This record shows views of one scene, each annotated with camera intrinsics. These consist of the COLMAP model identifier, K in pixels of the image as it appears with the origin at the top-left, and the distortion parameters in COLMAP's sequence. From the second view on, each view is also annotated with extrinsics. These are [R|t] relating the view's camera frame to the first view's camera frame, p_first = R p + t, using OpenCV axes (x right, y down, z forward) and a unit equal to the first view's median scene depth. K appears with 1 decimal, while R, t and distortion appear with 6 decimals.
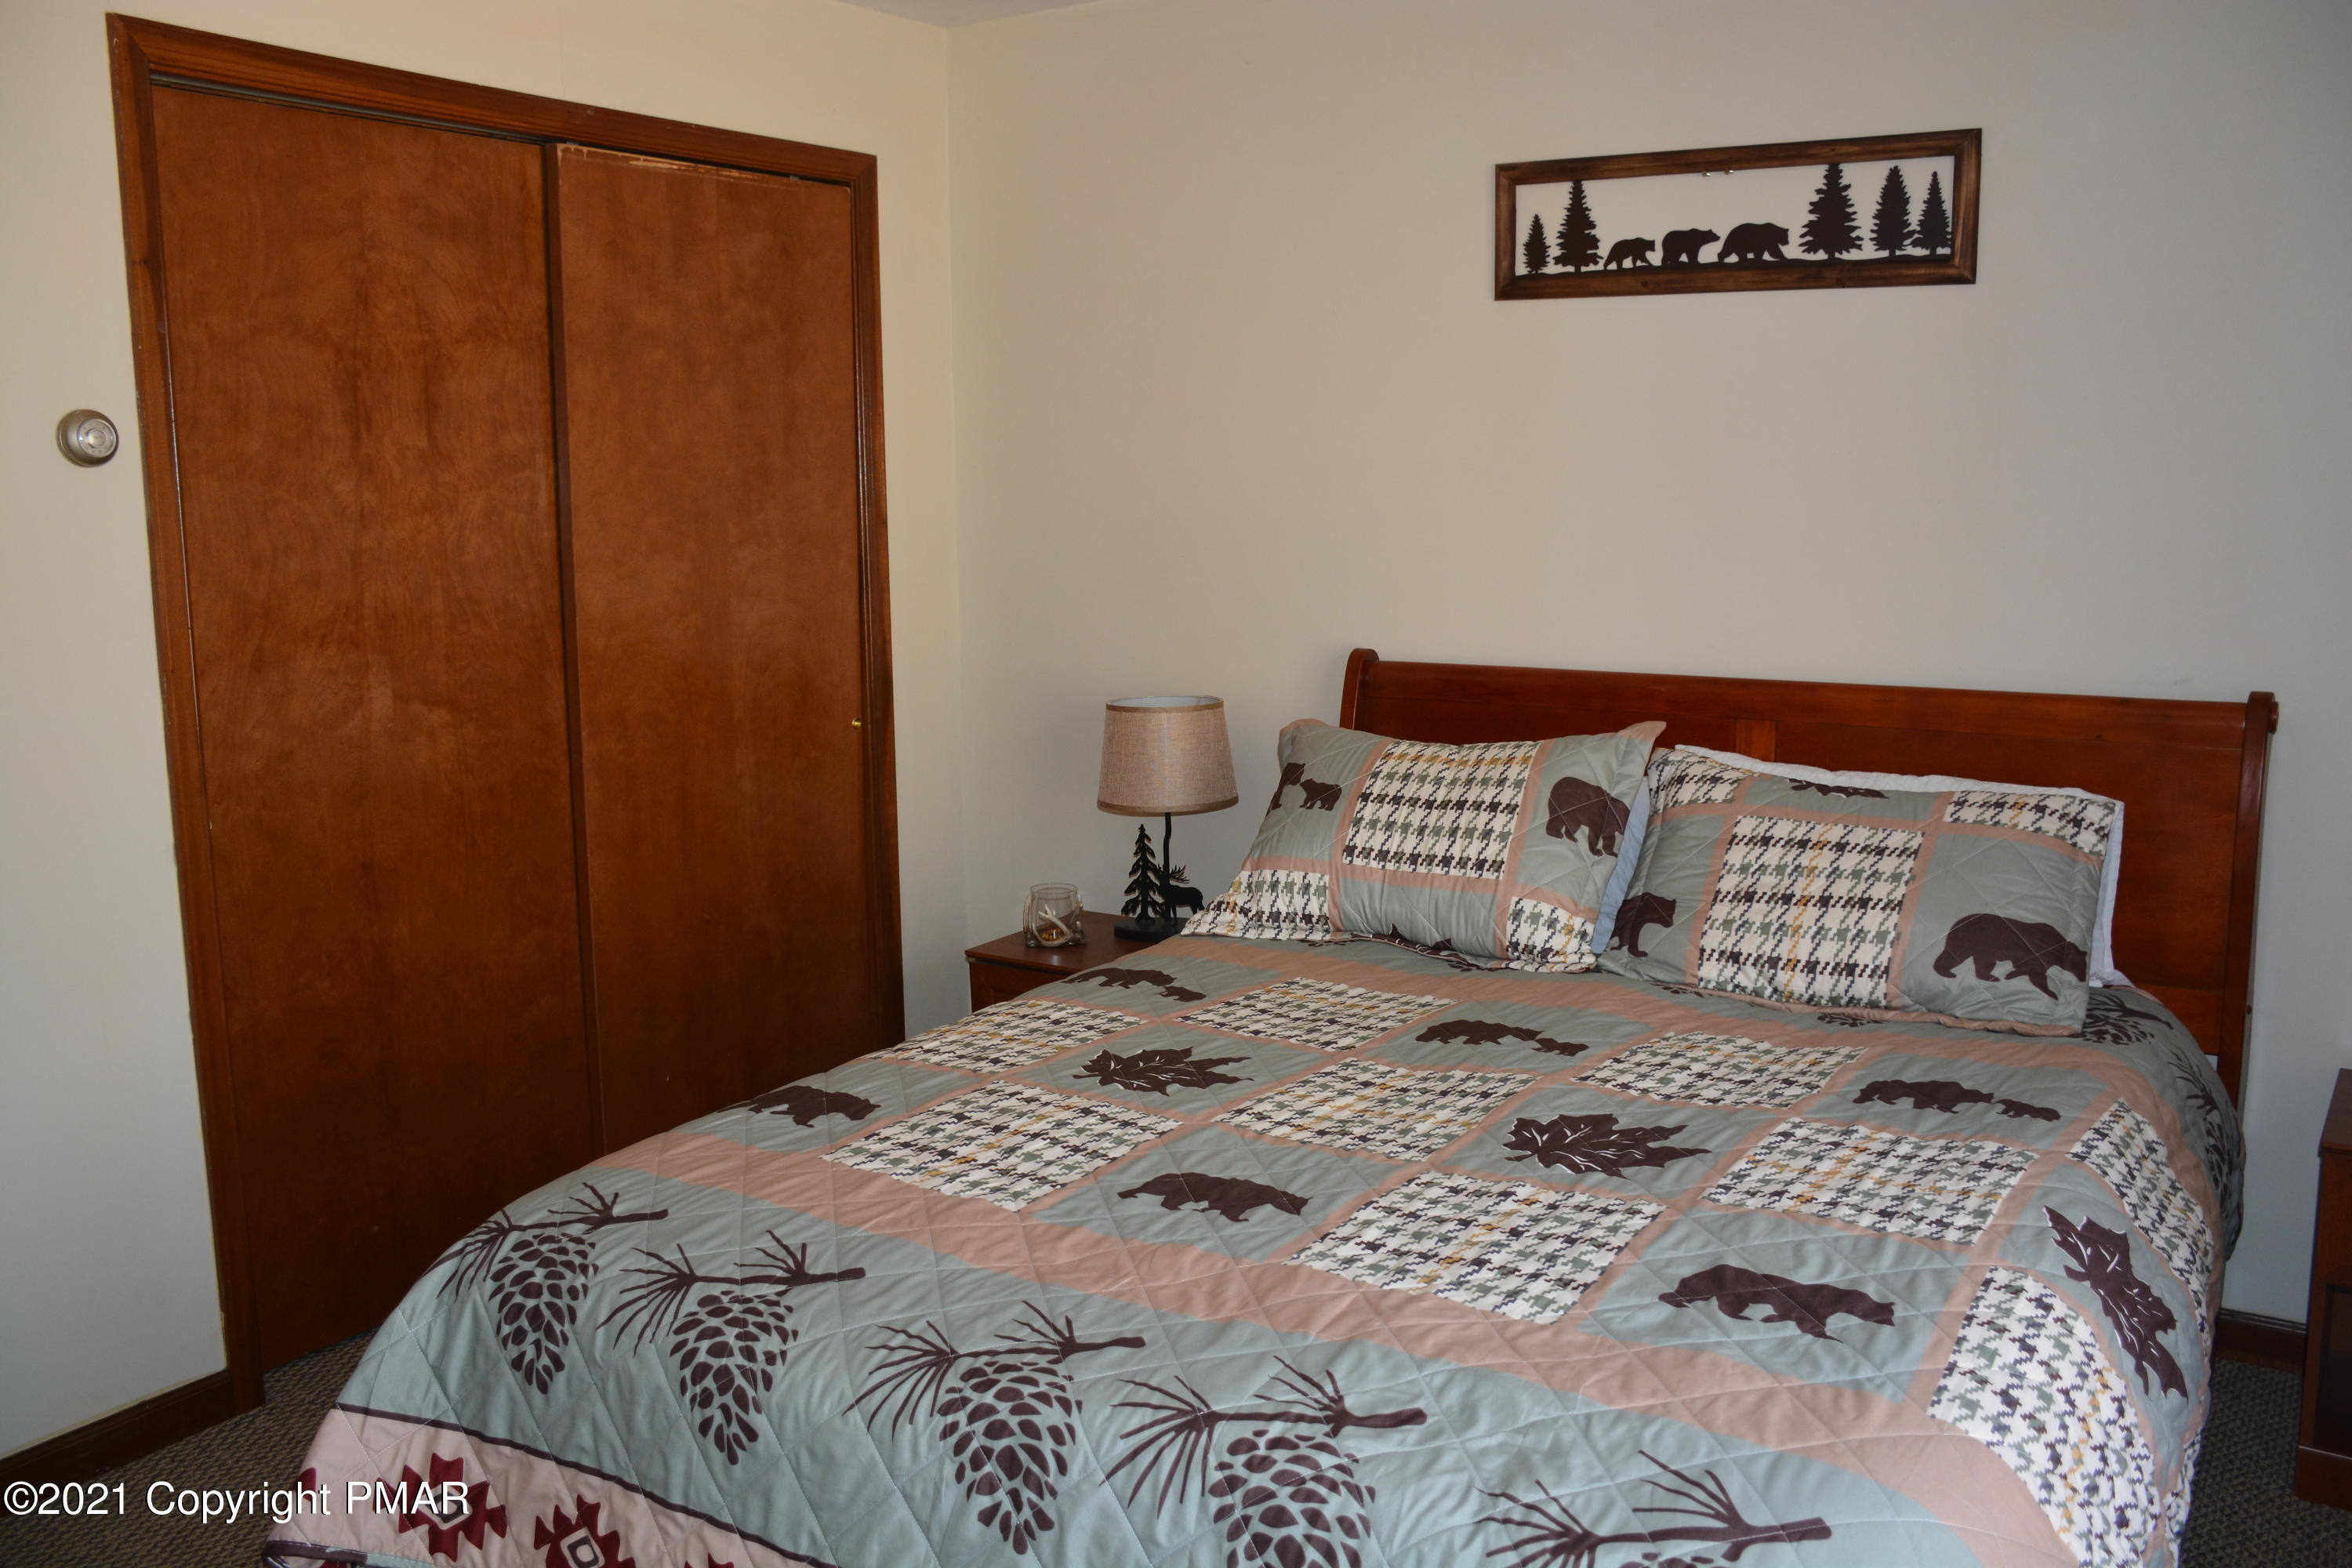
lens RADIAL K [[1981.0, 0, 1169.2], [0, 1981.0, 785.2], [0, 0, 1]] dist [-0.127832, 0.117292]
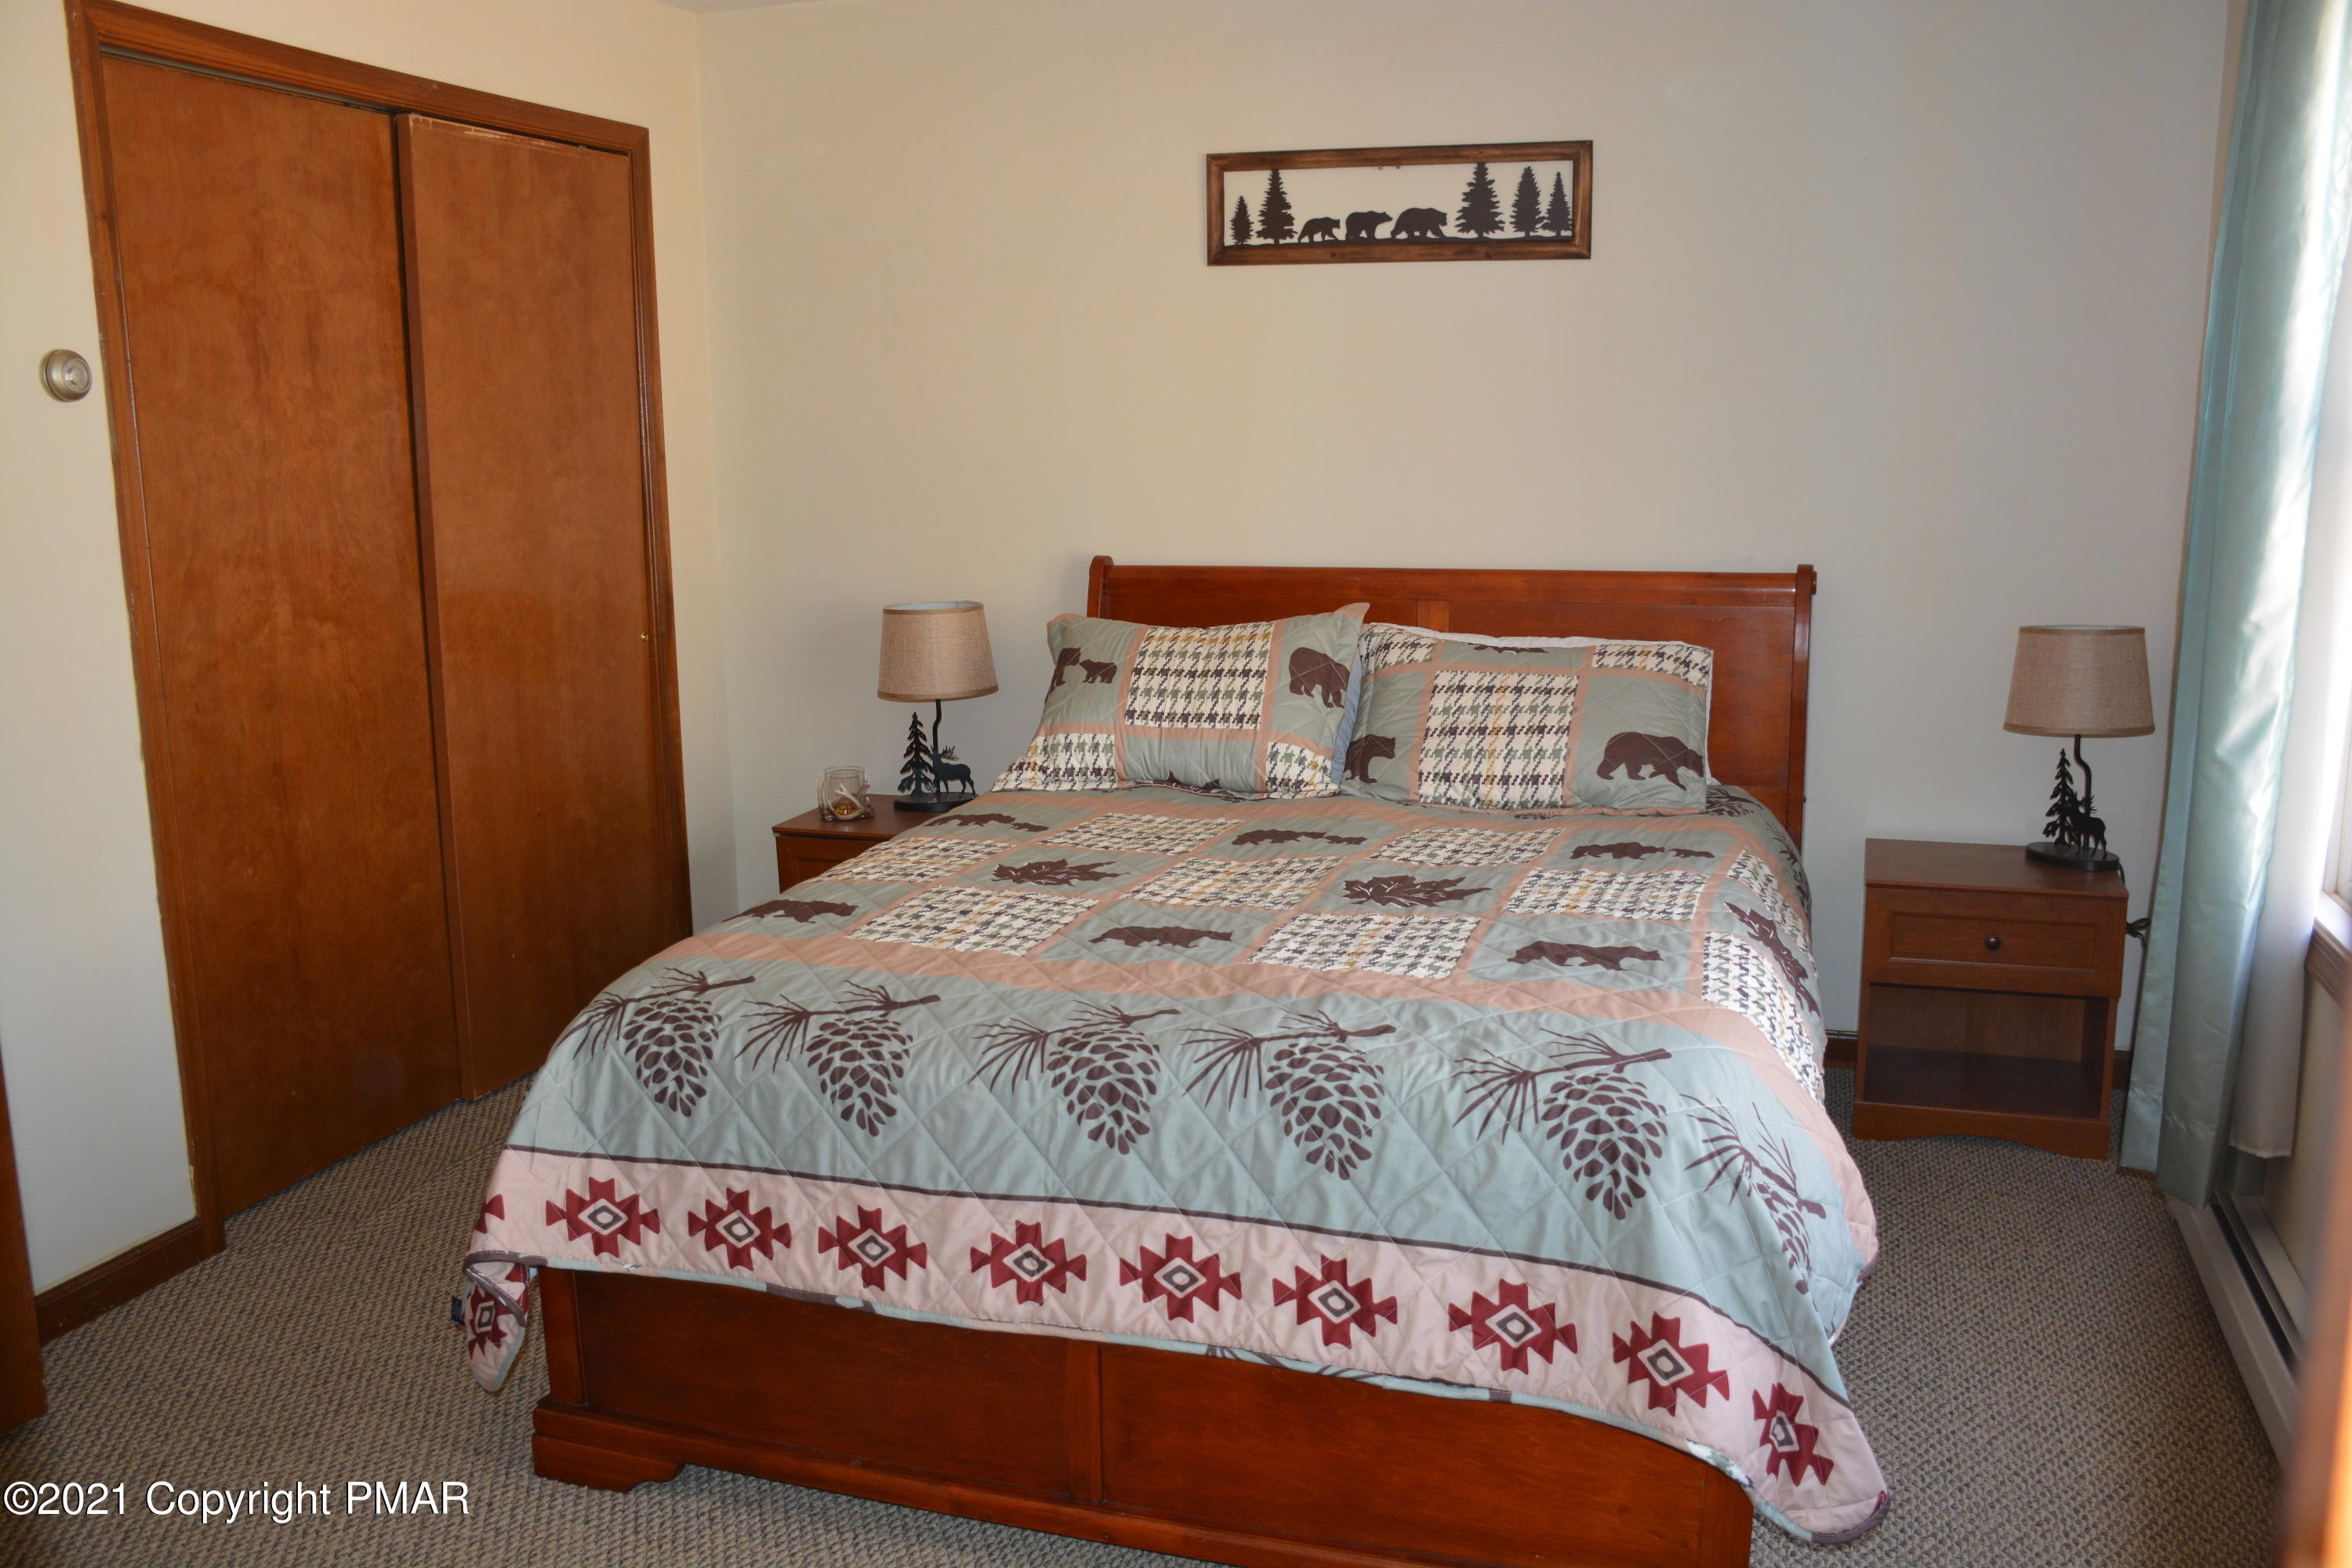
lens RADIAL K [[1981.0, 0, 1186.4], [0, 1981.0, 788.3], [0, 0, 1]] dist [-0.127832, 0.117292]
pose [[0.964757, -0.050043, 0.258339, -0.210589], [0.043253, 0.998555, 0.031901, 0.044454], [-0.259562, -0.019603, 0.965527, -0.215470]]
